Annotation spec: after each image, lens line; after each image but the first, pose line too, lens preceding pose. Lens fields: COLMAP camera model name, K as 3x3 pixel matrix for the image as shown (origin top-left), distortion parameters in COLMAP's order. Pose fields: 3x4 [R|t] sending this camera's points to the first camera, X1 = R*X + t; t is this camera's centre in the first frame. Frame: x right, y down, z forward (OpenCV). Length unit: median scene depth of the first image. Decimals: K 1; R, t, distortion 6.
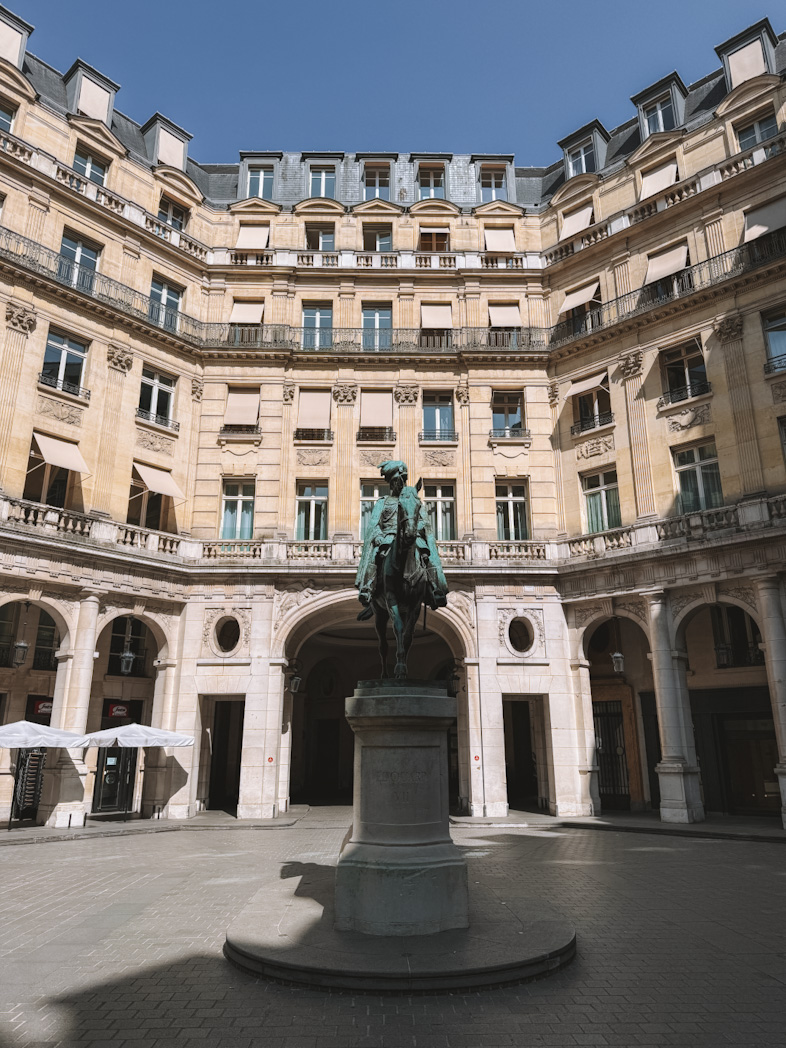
lens RADIAL K [[736.7, 0, 393.0], [0, 736.7, 524.0], [0, 0, 1]] dist [0.087549, -0.133283]
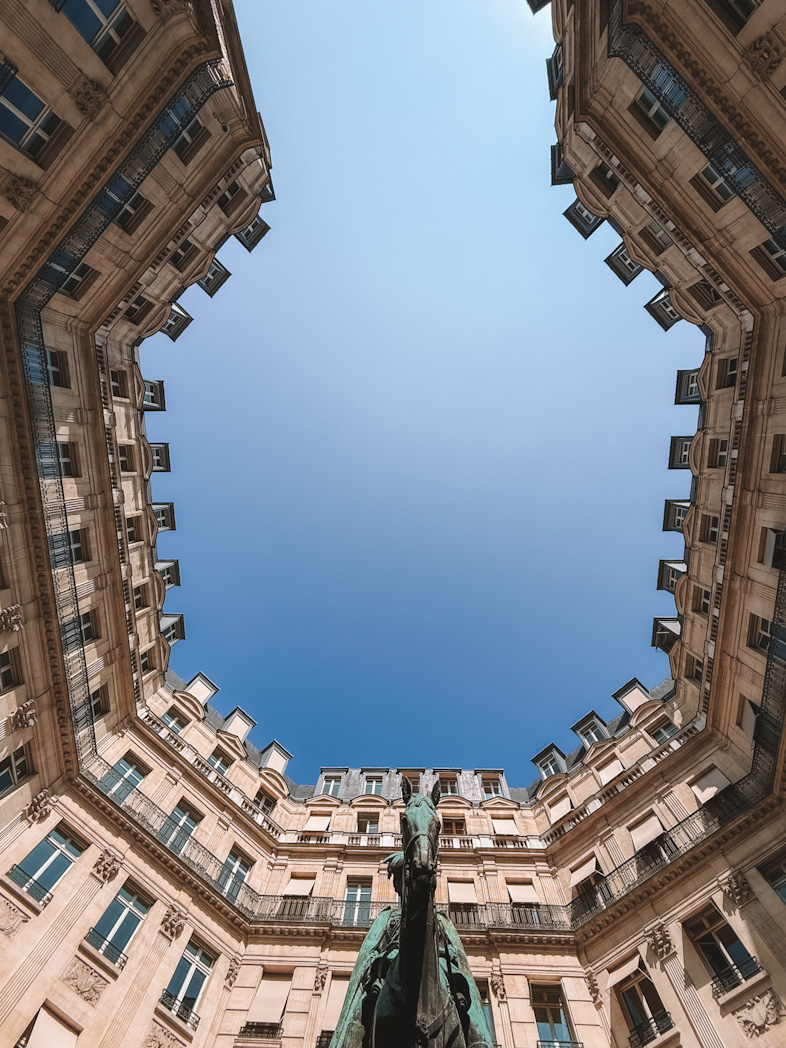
lens RADIAL K [[422.9, 0, 393.0], [0, 422.9, 524.0], [0, 0, 1]] dist [-0.000527, -0.000005]
pose [[0.997745, -0.035224, -0.057138, 0.010114], [-0.035828, 0.440359, -0.897106, 0.059419], [0.056761, 0.897130, 0.438104, 0.205803]]
